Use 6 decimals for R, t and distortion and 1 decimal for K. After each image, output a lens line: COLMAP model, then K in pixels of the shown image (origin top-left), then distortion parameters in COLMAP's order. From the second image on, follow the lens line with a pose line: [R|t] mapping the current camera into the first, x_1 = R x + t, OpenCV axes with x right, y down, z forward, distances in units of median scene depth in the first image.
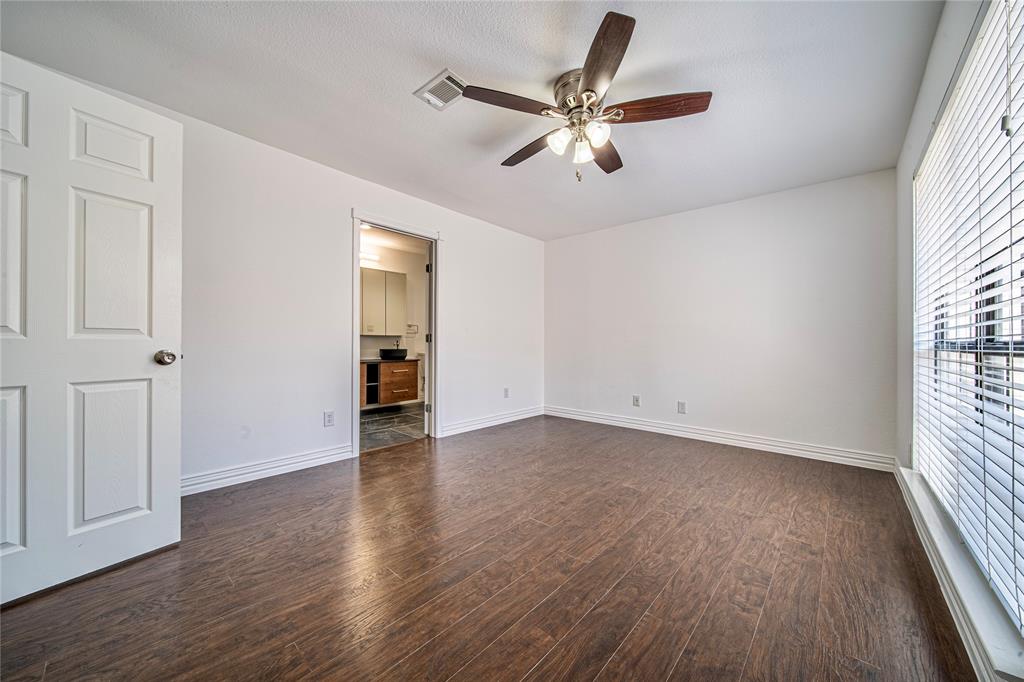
lens RADIAL K [[367.4, 0, 511.2], [0, 367.4, 339.5], [0, 0, 1]] dist [0.001169, -0.000233]
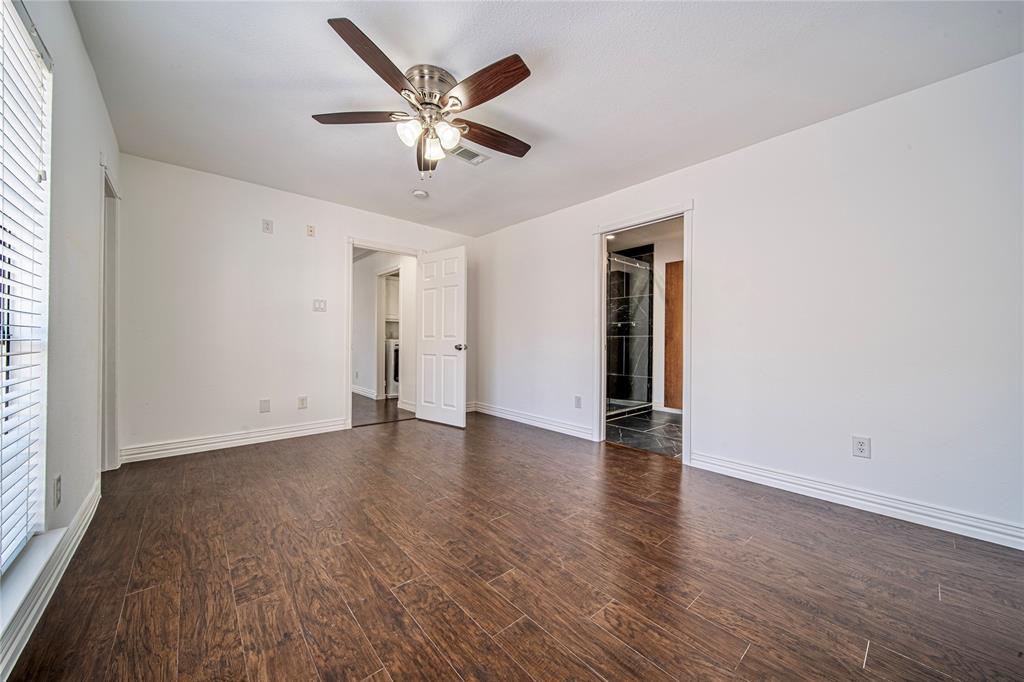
lens RADIAL K [[367.4, 0, 511.2], [0, 367.4, 339.5], [0, 0, 1]] dist [0.001169, -0.000233]
pose [[-0.115315, -0.010778, -0.993271, 1.078909], [-0.001197, 0.999942, -0.010712, 0.019961], [0.993328, -0.000046, -0.115321, 1.251802]]
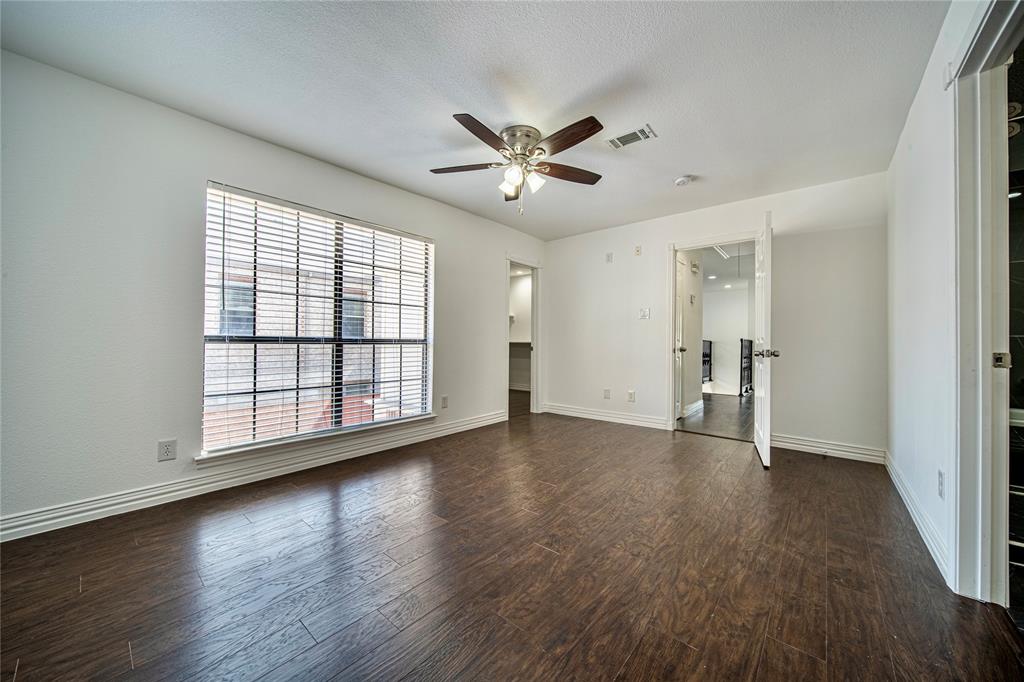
lens RADIAL K [[367.4, 0, 511.2], [0, 367.4, 339.5], [0, 0, 1]] dist [0.001169, -0.000233]
pose [[-0.999605, -0.015907, -0.023160, 0.222977], [-0.015545, 0.999756, -0.015714, 0.022617], [0.023405, -0.015348, -0.999608, 2.099469]]
